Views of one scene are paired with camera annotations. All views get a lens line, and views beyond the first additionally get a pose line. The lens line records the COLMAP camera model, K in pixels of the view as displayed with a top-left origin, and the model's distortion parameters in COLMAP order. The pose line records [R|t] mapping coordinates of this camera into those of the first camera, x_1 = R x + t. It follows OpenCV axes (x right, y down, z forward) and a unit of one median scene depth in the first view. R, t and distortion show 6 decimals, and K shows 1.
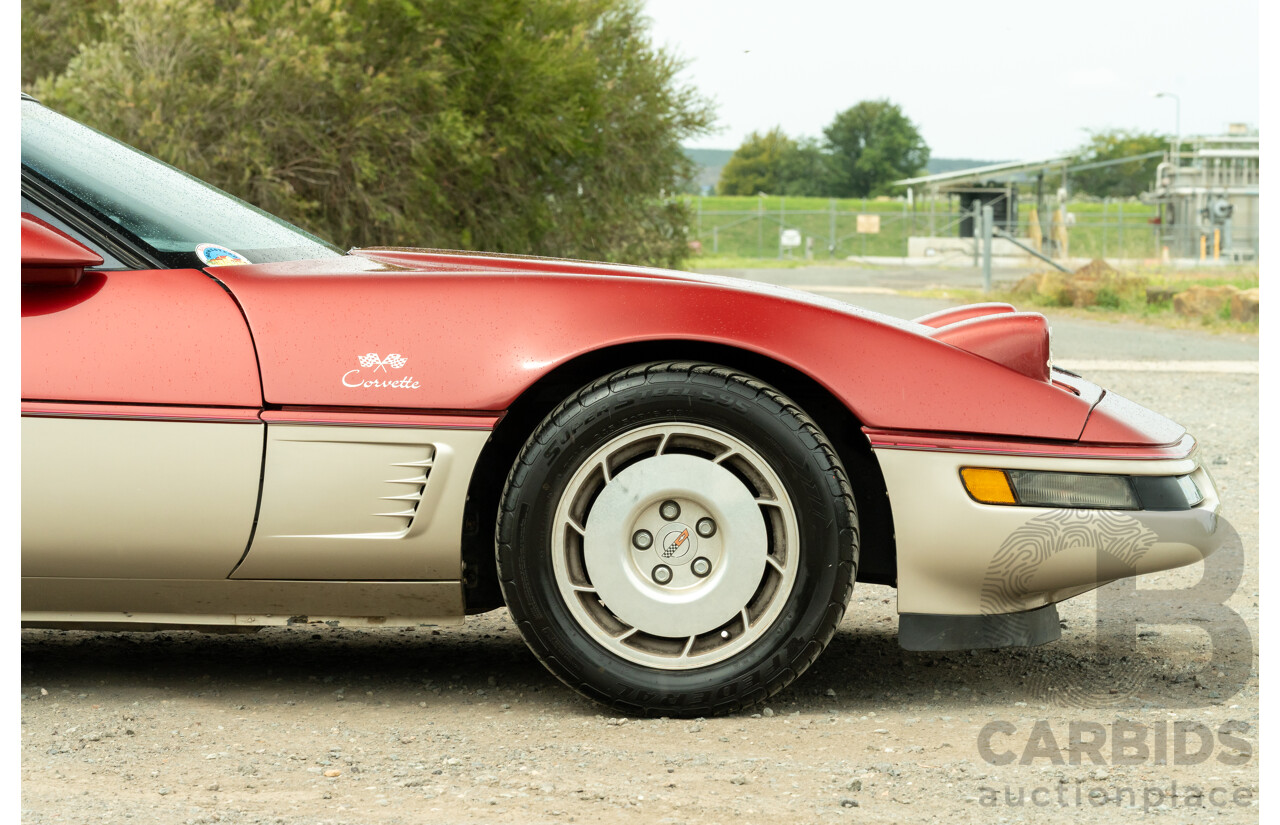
lens RADIAL K [[5102.0, 0, 640.0], [0, 5102.0, 412.5], [0, 0, 1]] dist [0.273111, -3.959027]
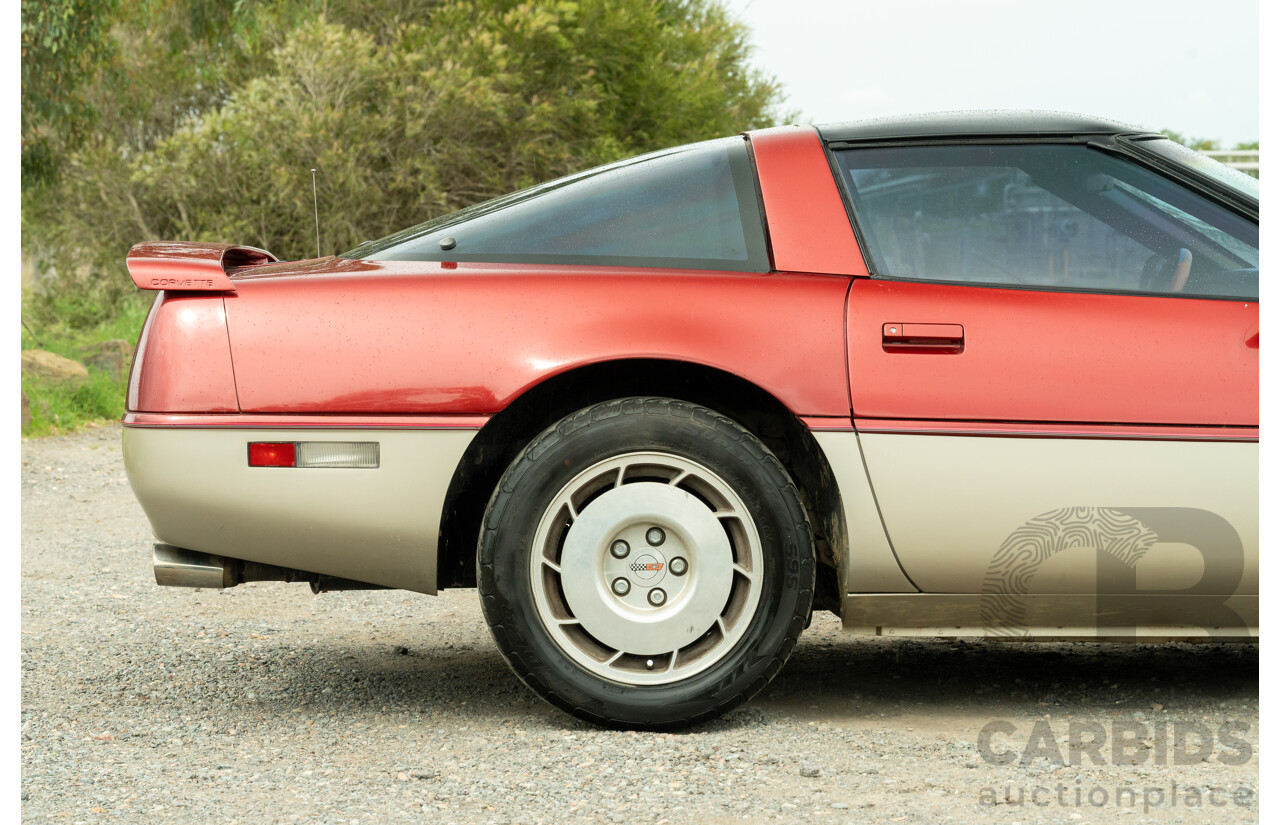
lens RADIAL K [[4793.4, 0, 640.0], [0, 4793.4, 412.5], [0, 0, 1]] dist [0.072059, 5.537767]
pose [[0.995478, -0.016256, 0.093594, -0.123474], [0.016179, 0.999868, 0.001574, -0.003290], [-0.093607, -0.000052, 0.995609, 0.008241]]
